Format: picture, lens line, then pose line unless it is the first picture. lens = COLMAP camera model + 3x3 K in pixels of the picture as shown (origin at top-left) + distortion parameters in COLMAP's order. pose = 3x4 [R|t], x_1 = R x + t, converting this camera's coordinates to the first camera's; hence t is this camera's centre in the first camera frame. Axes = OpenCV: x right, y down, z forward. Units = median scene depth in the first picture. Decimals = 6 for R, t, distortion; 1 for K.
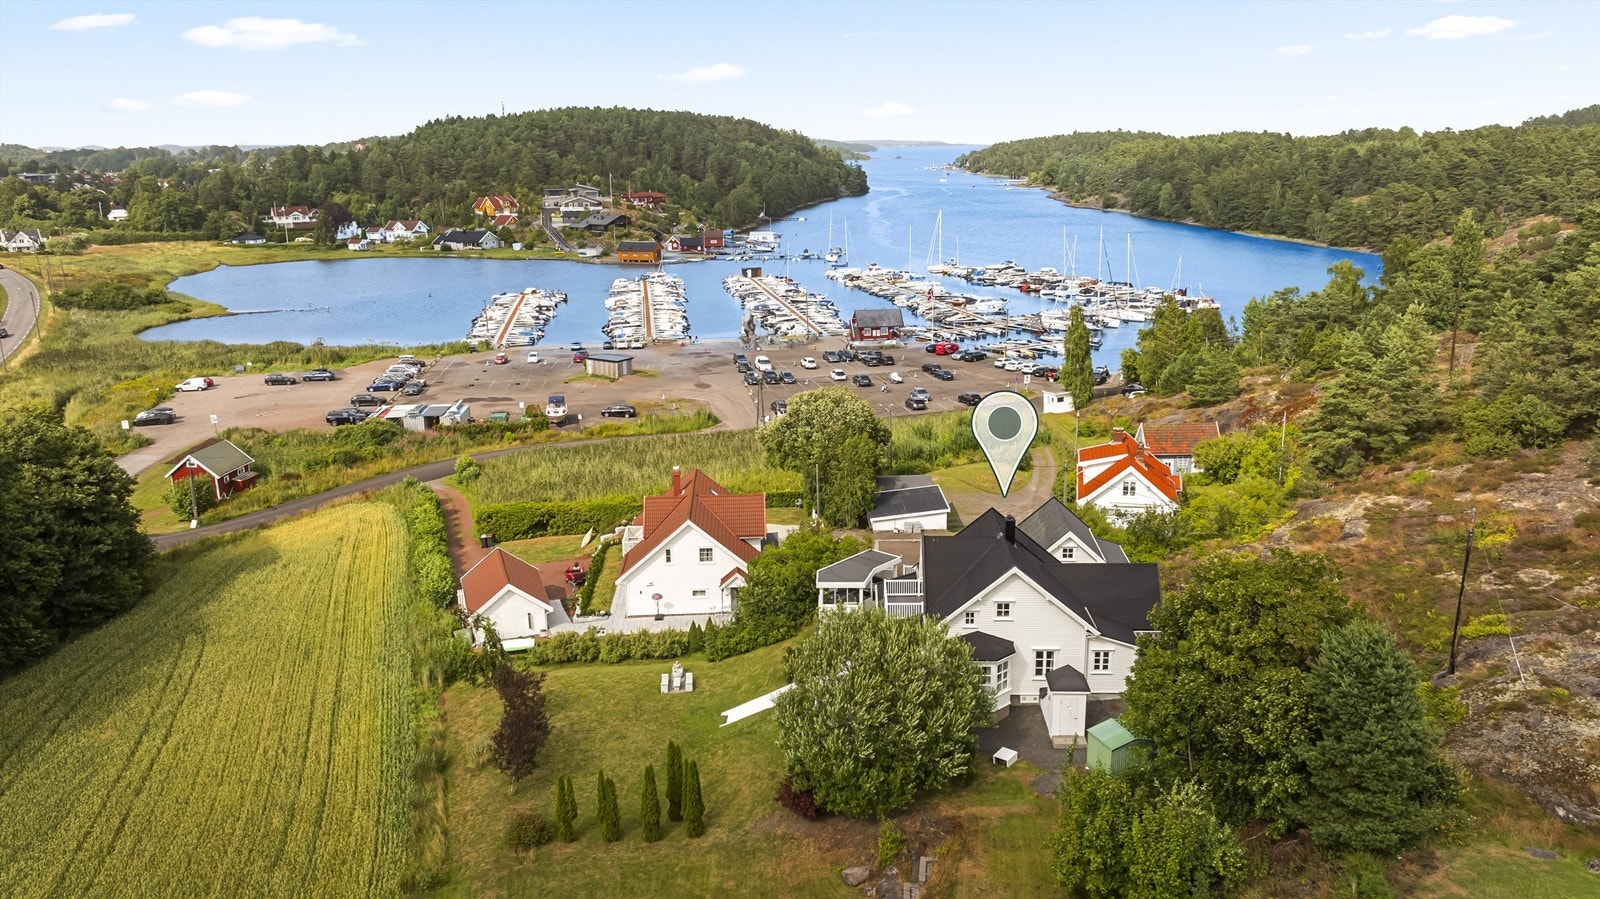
lens RADIAL K [[1162.5, 0, 800.0], [0, 1162.5, 449.5], [0, 0, 1]] dist [-0.011112, -0.003349]
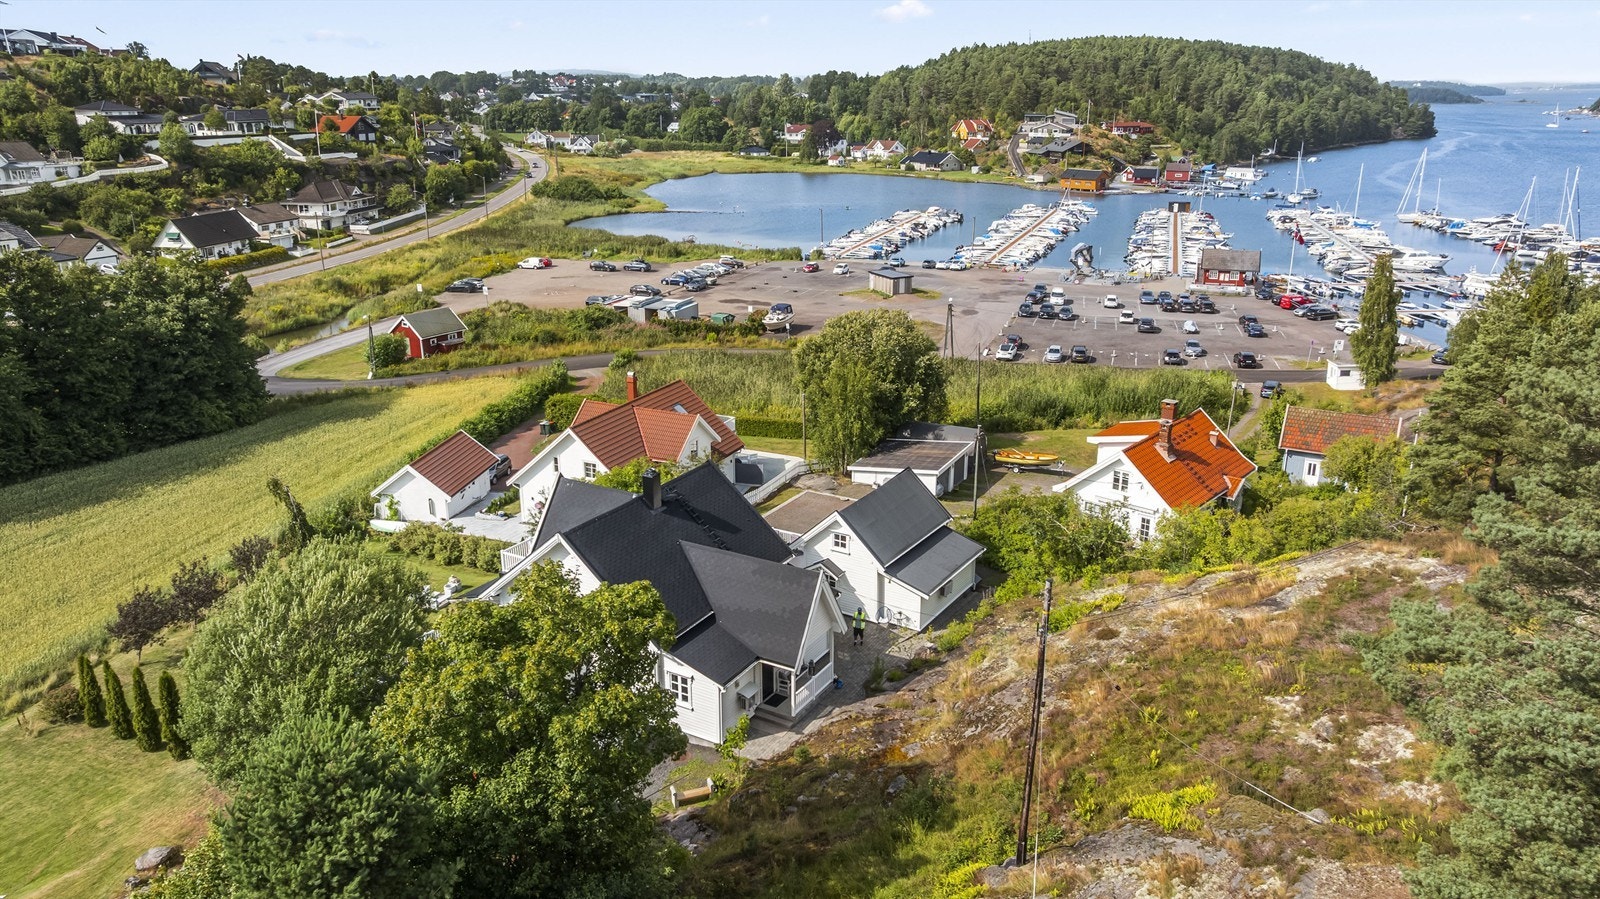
lens RADIAL K [[1107.0, 0, 800.0], [0, 1107.0, 449.5], [0, 0, 1]] dist [-0.015061, -0.003887]
pose [[0.885007, 0.158722, -0.437686, 0.083922], [-0.129723, 0.986931, 0.095597, -0.005504], [0.447139, -0.027826, 0.894031, 0.058947]]
